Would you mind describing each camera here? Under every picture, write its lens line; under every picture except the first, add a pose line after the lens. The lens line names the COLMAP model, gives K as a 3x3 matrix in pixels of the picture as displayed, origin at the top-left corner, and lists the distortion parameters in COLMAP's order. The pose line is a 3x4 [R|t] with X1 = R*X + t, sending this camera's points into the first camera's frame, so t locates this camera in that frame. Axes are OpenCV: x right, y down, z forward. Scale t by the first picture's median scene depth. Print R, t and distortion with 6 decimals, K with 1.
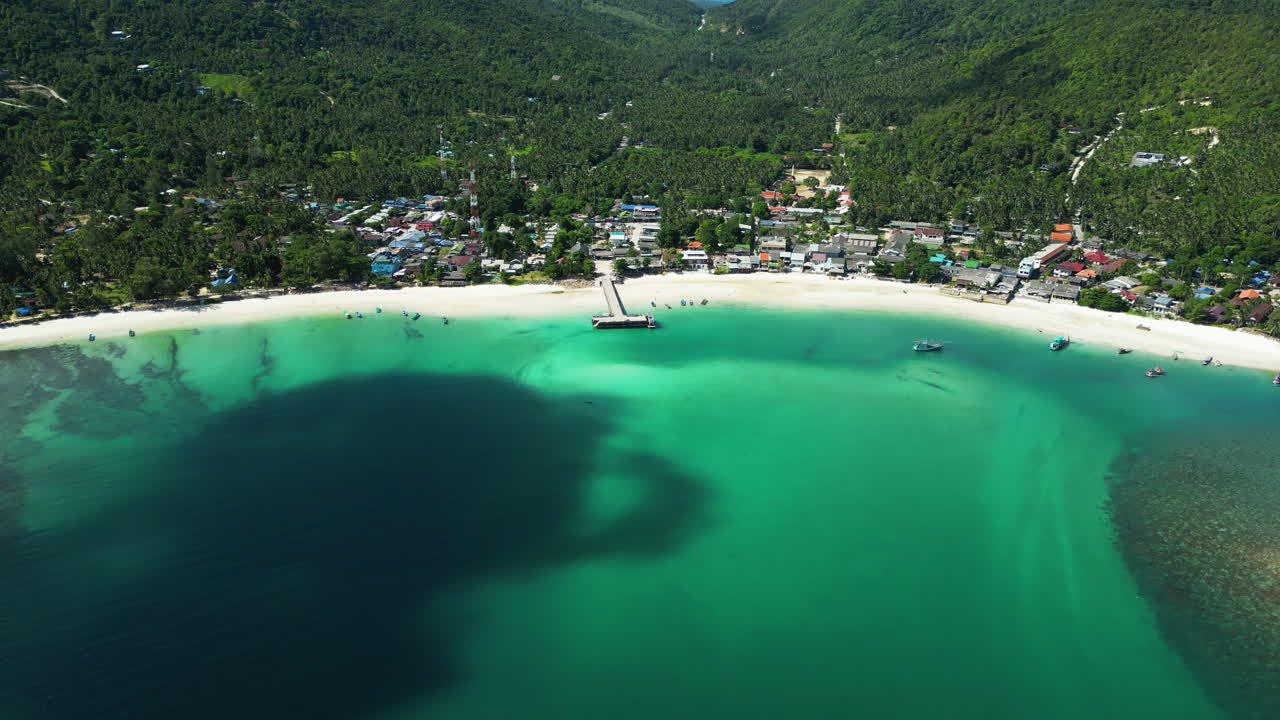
lens RADIAL K [[928.8, 0, 640.0], [0, 928.8, 360.0], [0, 0, 1]] dist [0.003227, 0.002274]
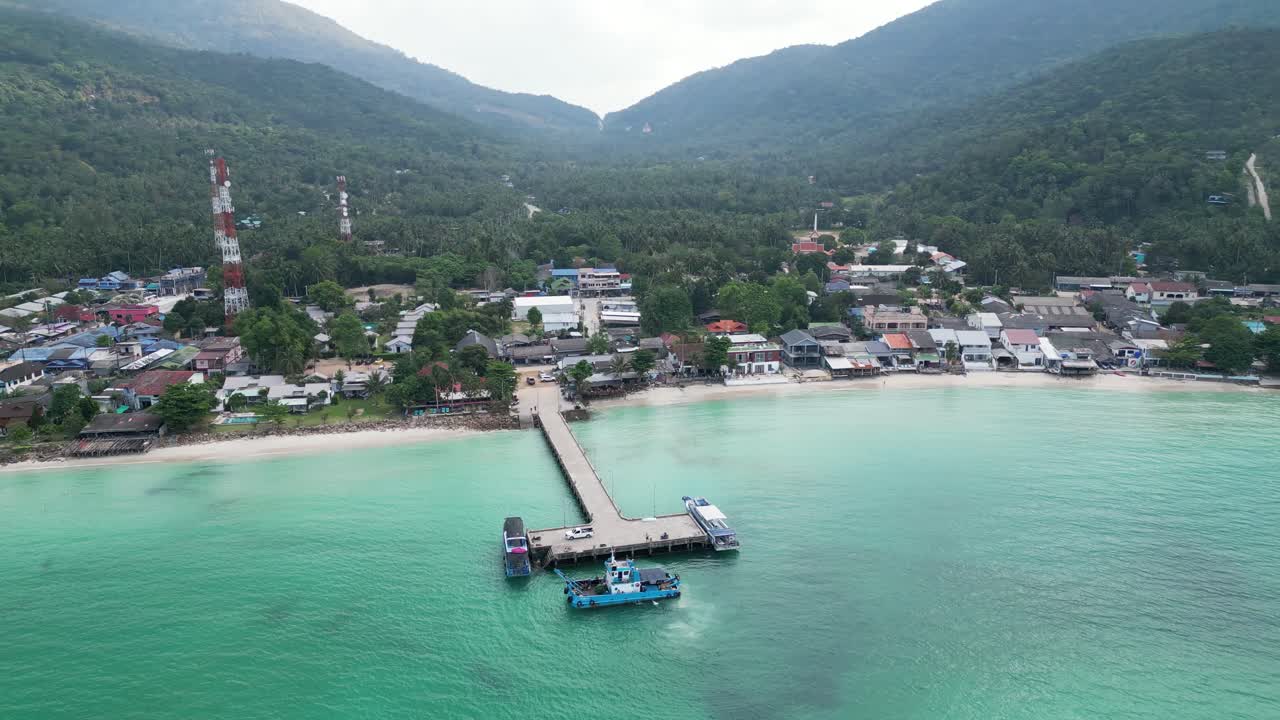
lens RADIAL K [[928.8, 0, 640.0], [0, 928.8, 360.0], [0, 0, 1]] dist [0.003227, 0.002274]
pose [[0.992847, -0.049796, 0.108510, -0.036897], [0.064437, 0.988625, -0.135899, -0.049641], [-0.100509, 0.141919, 0.984762, 0.581286]]
